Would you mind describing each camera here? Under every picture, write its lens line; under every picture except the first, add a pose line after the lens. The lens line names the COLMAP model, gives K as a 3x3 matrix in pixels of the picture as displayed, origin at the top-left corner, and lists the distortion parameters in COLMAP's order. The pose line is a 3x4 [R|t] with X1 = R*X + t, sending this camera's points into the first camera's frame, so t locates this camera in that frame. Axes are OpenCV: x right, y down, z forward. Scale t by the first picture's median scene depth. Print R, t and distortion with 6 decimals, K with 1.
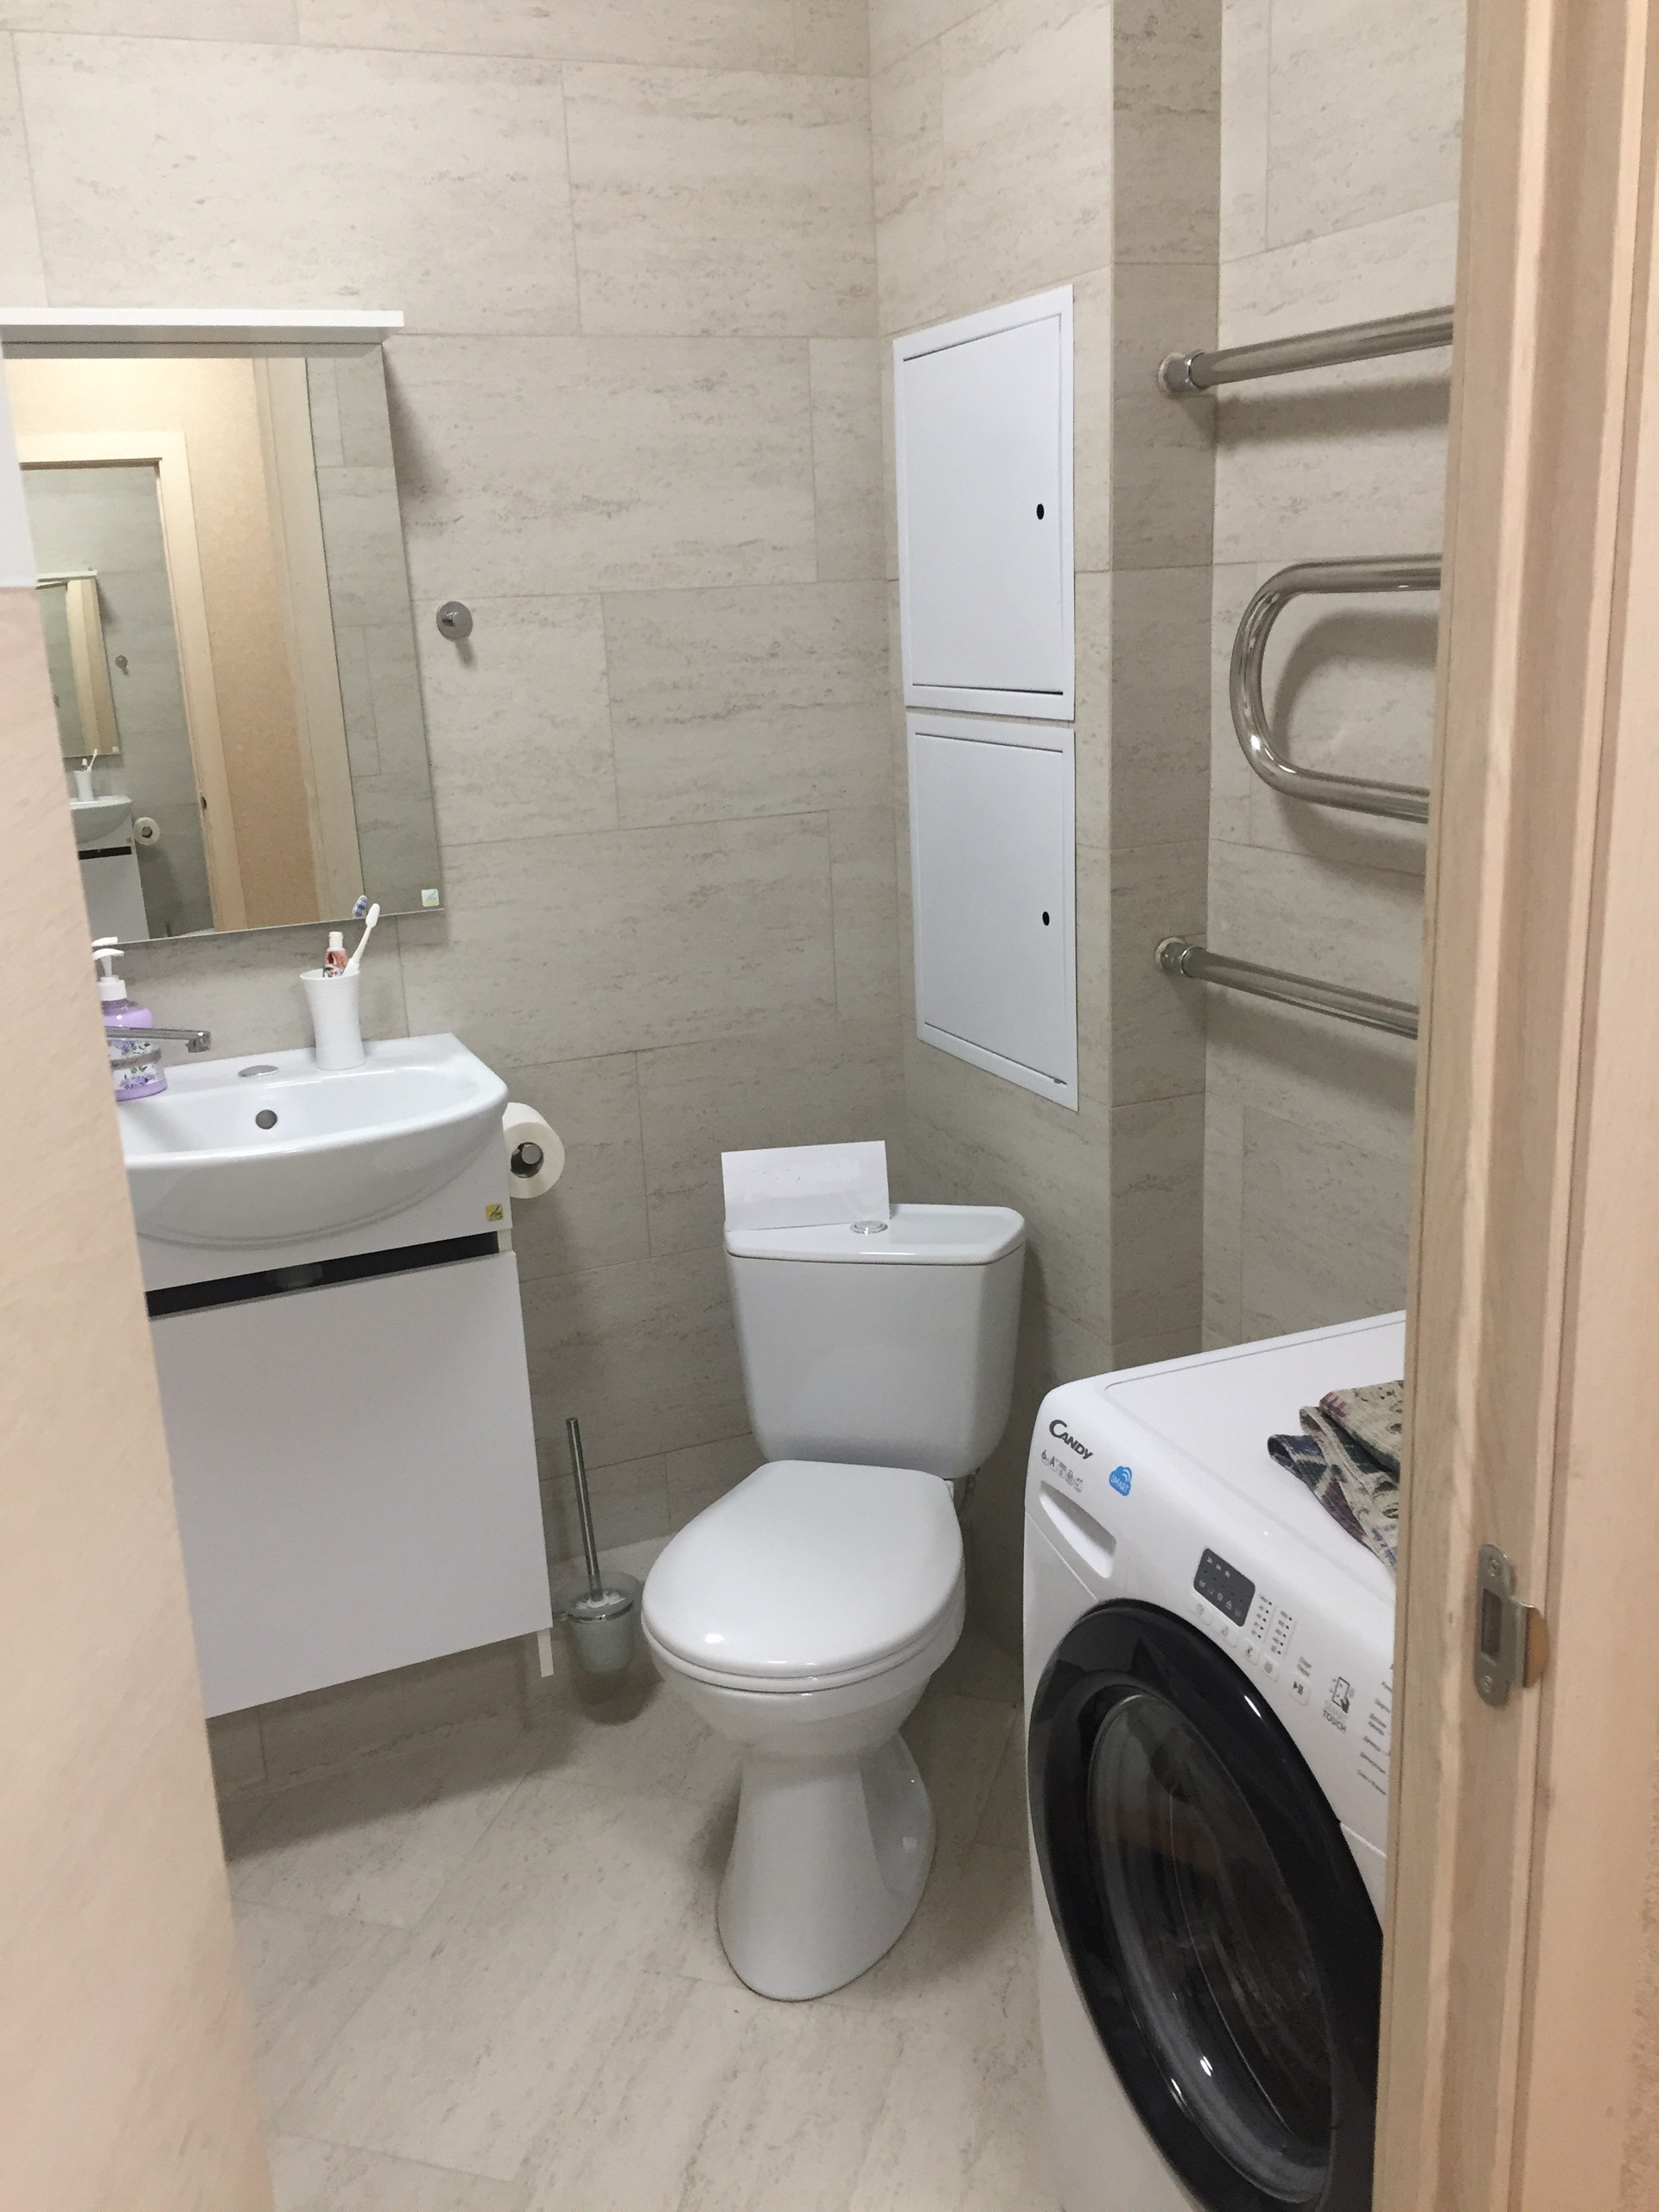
lens RADIAL K [[1853.5, 0, 829.3], [0, 1853.5, 1110.0], [0, 0, 1]] dist [0.042970, -0.065084]
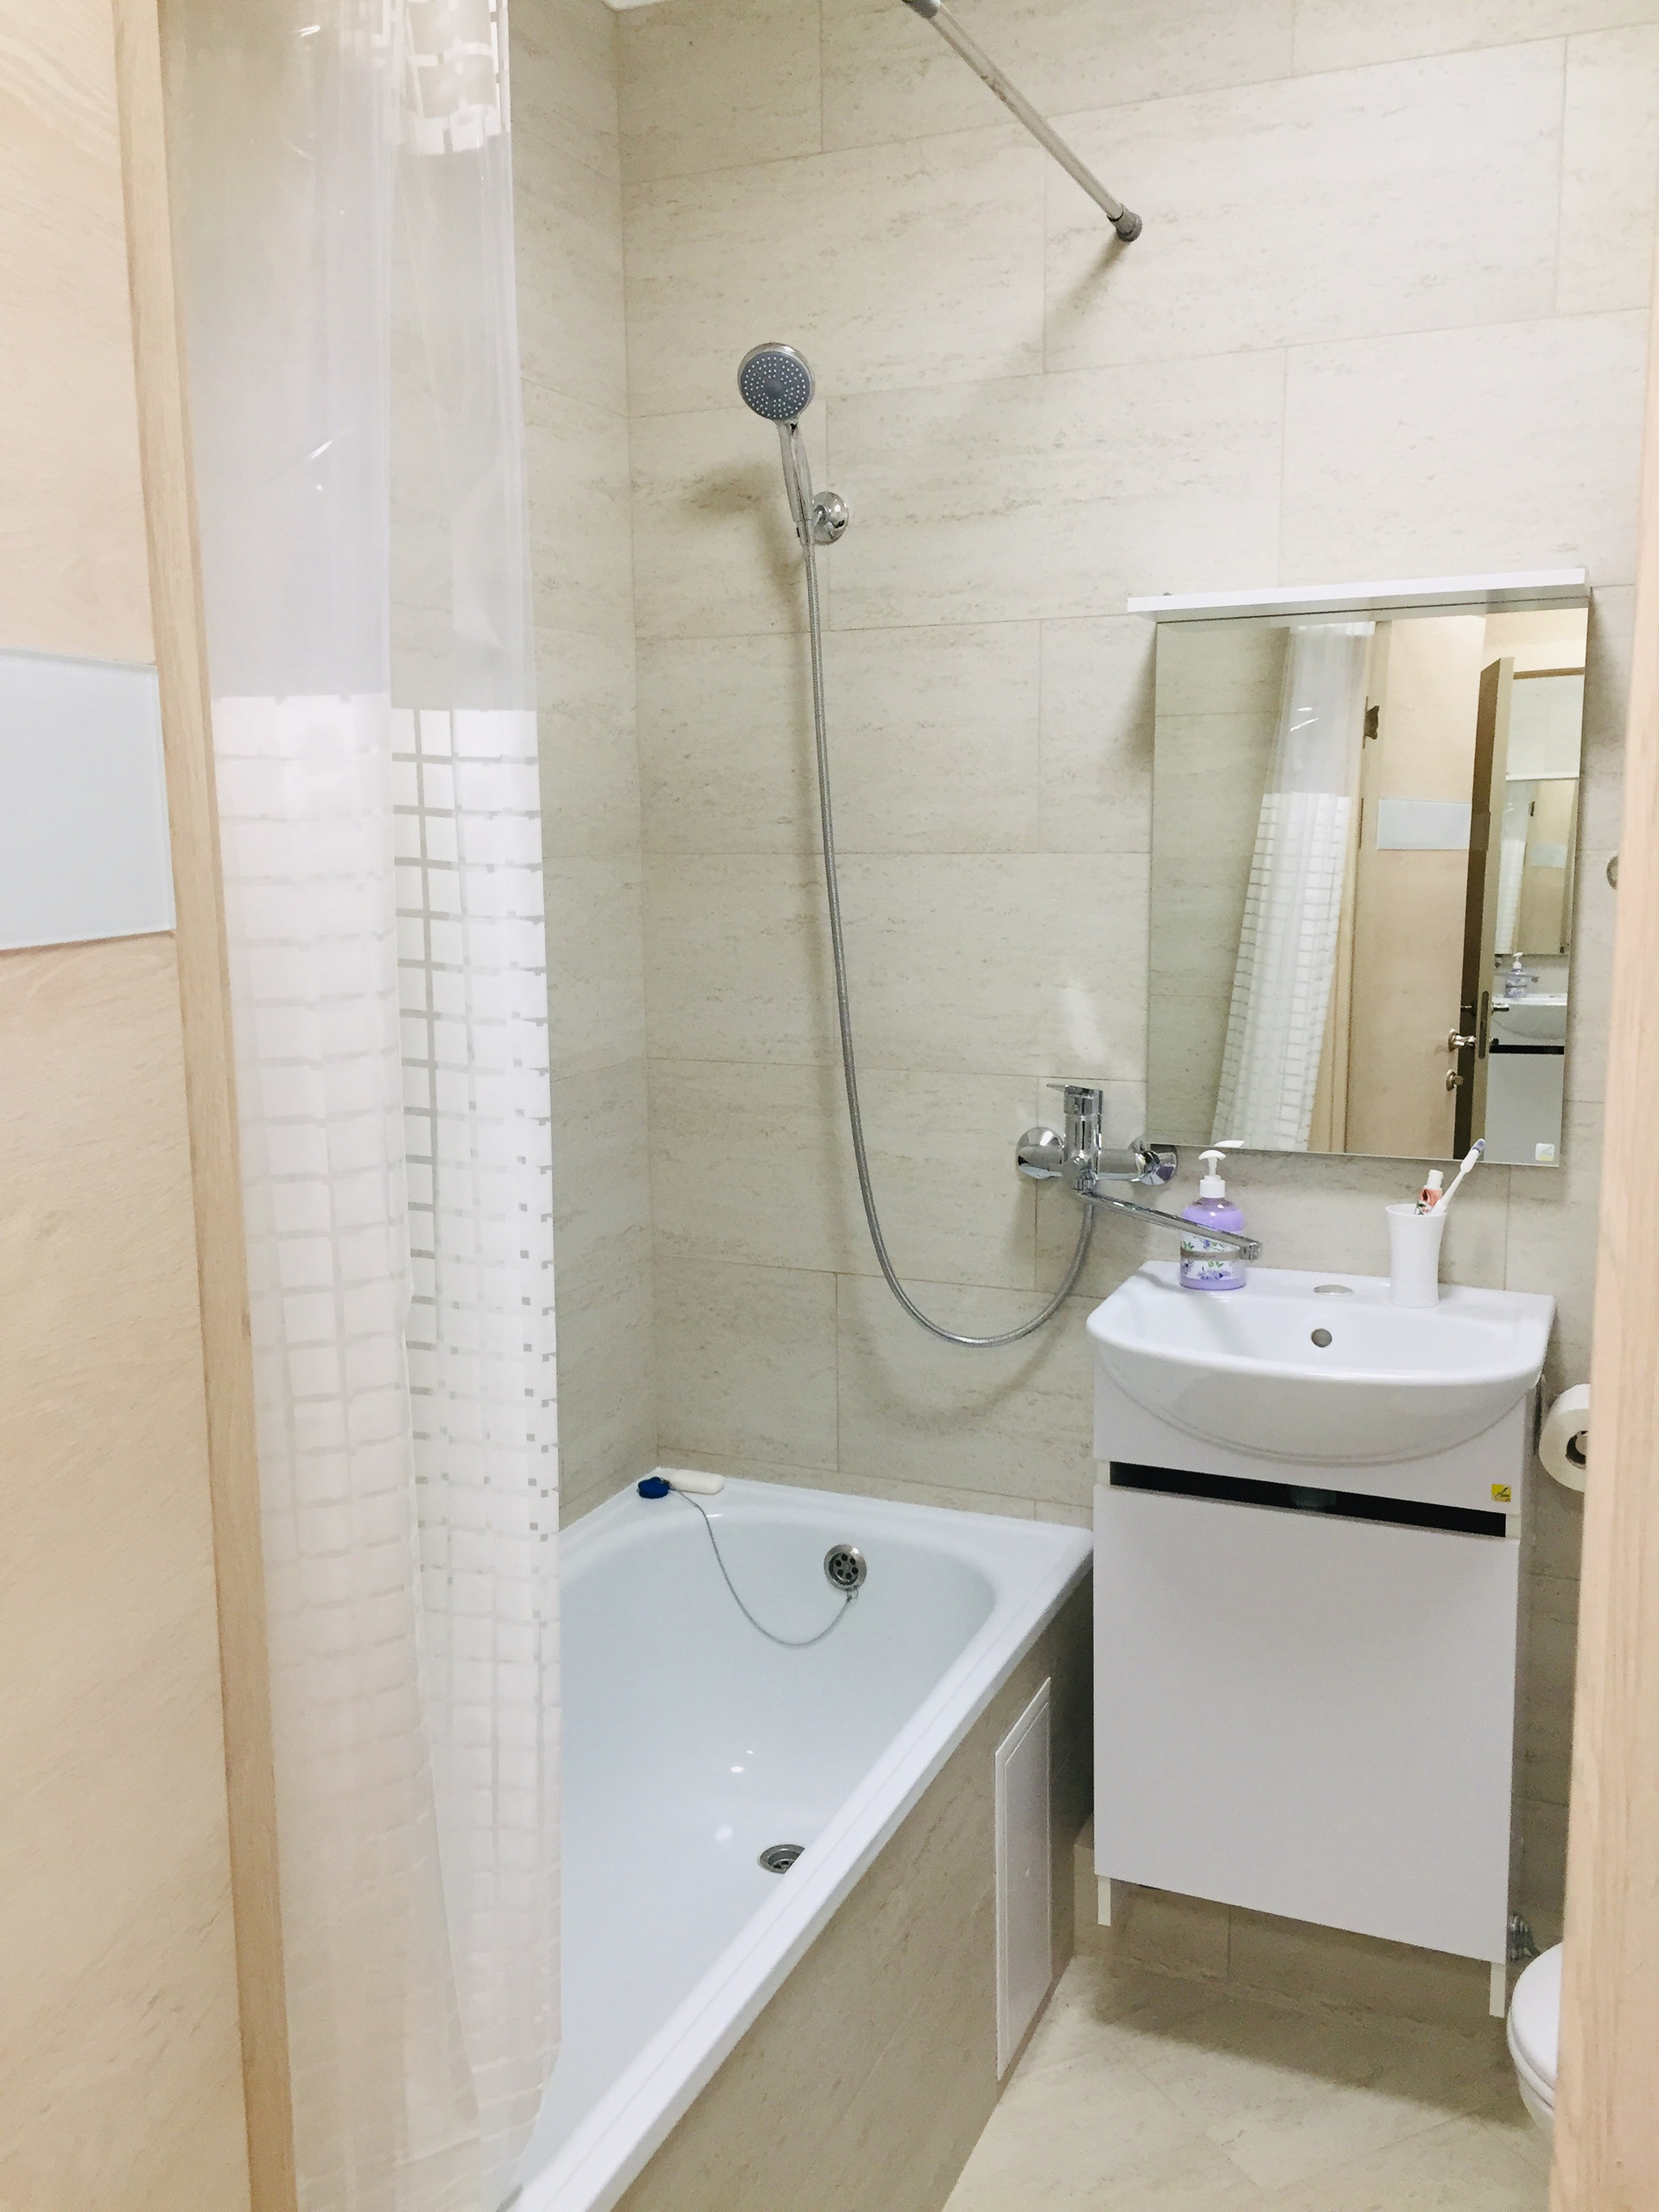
lens RADIAL K [[1853.5, 0, 829.9], [0, 1853.5, 1104.8], [0, 0, 1]] dist [0.042970, -0.065084]
pose [[0.686514, 0.147275, -0.712045, 0.222899], [-0.217905, 0.975935, -0.008236, -0.053024], [0.693697, 0.160812, 0.702085, 0.073492]]
